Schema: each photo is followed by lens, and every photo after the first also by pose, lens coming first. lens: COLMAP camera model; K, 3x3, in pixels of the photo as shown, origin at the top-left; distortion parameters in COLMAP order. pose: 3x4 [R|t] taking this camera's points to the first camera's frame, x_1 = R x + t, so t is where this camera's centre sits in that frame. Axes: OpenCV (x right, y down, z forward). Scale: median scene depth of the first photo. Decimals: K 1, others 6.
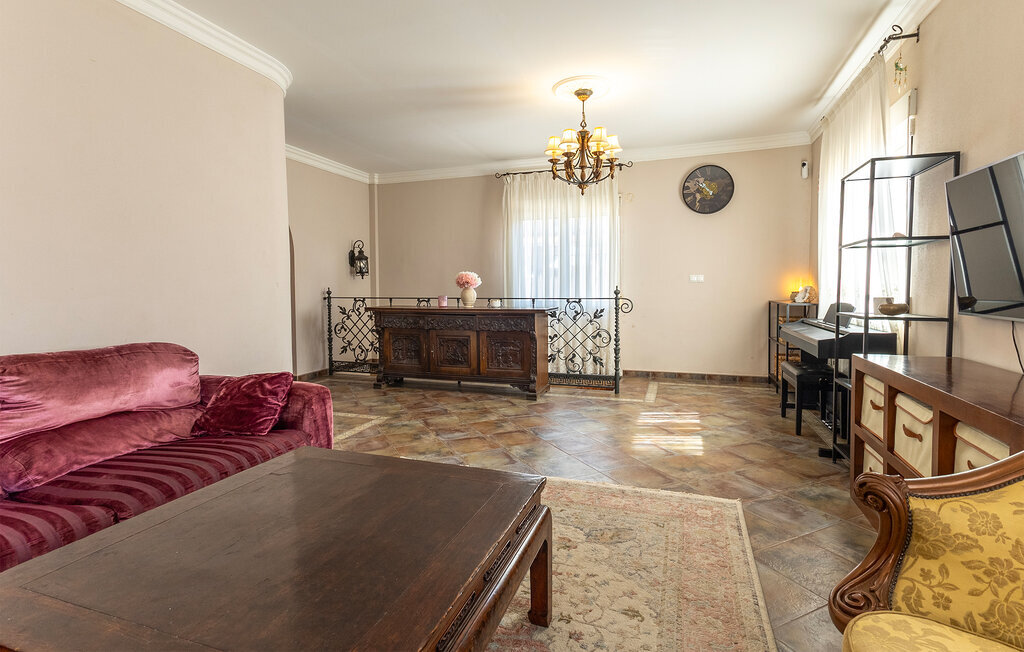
lens RADIAL K [[483.3, 0, 509.1], [0, 483.3, 317.6], [0, 0, 1]] dist [0.005275, 0.000252]
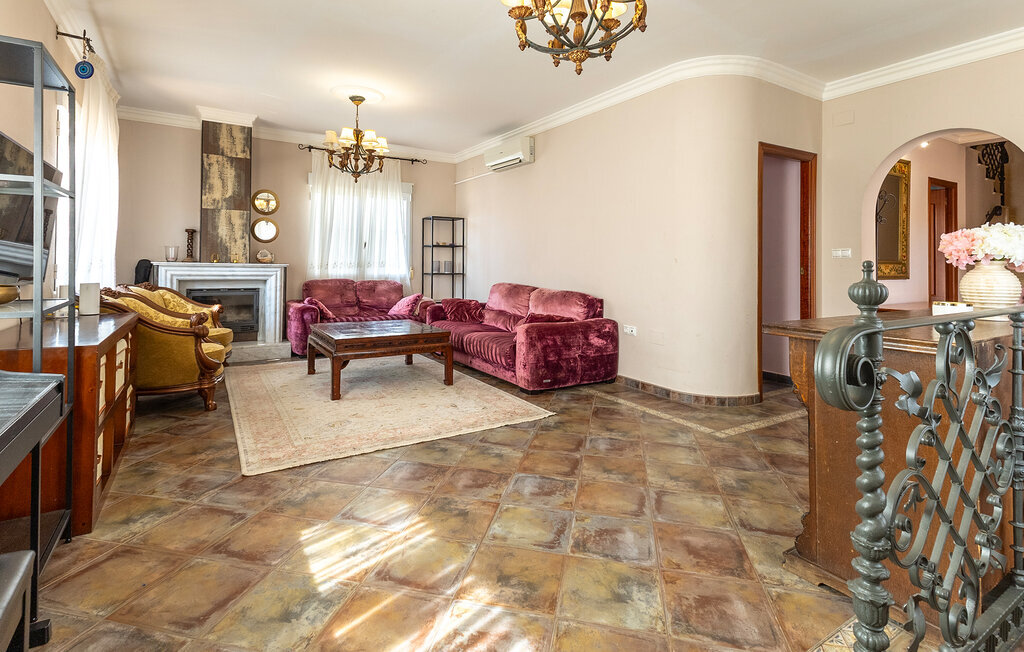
lens RADIAL K [[491.2, 0, 510.9], [0, 491.2, 253.2], [0, 0, 1]] dist [-0.001824, -0.000789]
pose [[-0.615354, -0.019666, -0.788006, 0.601379], [-0.058772, 0.998051, 0.020987, -0.081006], [0.786057, 0.059227, -0.615310, 1.292932]]
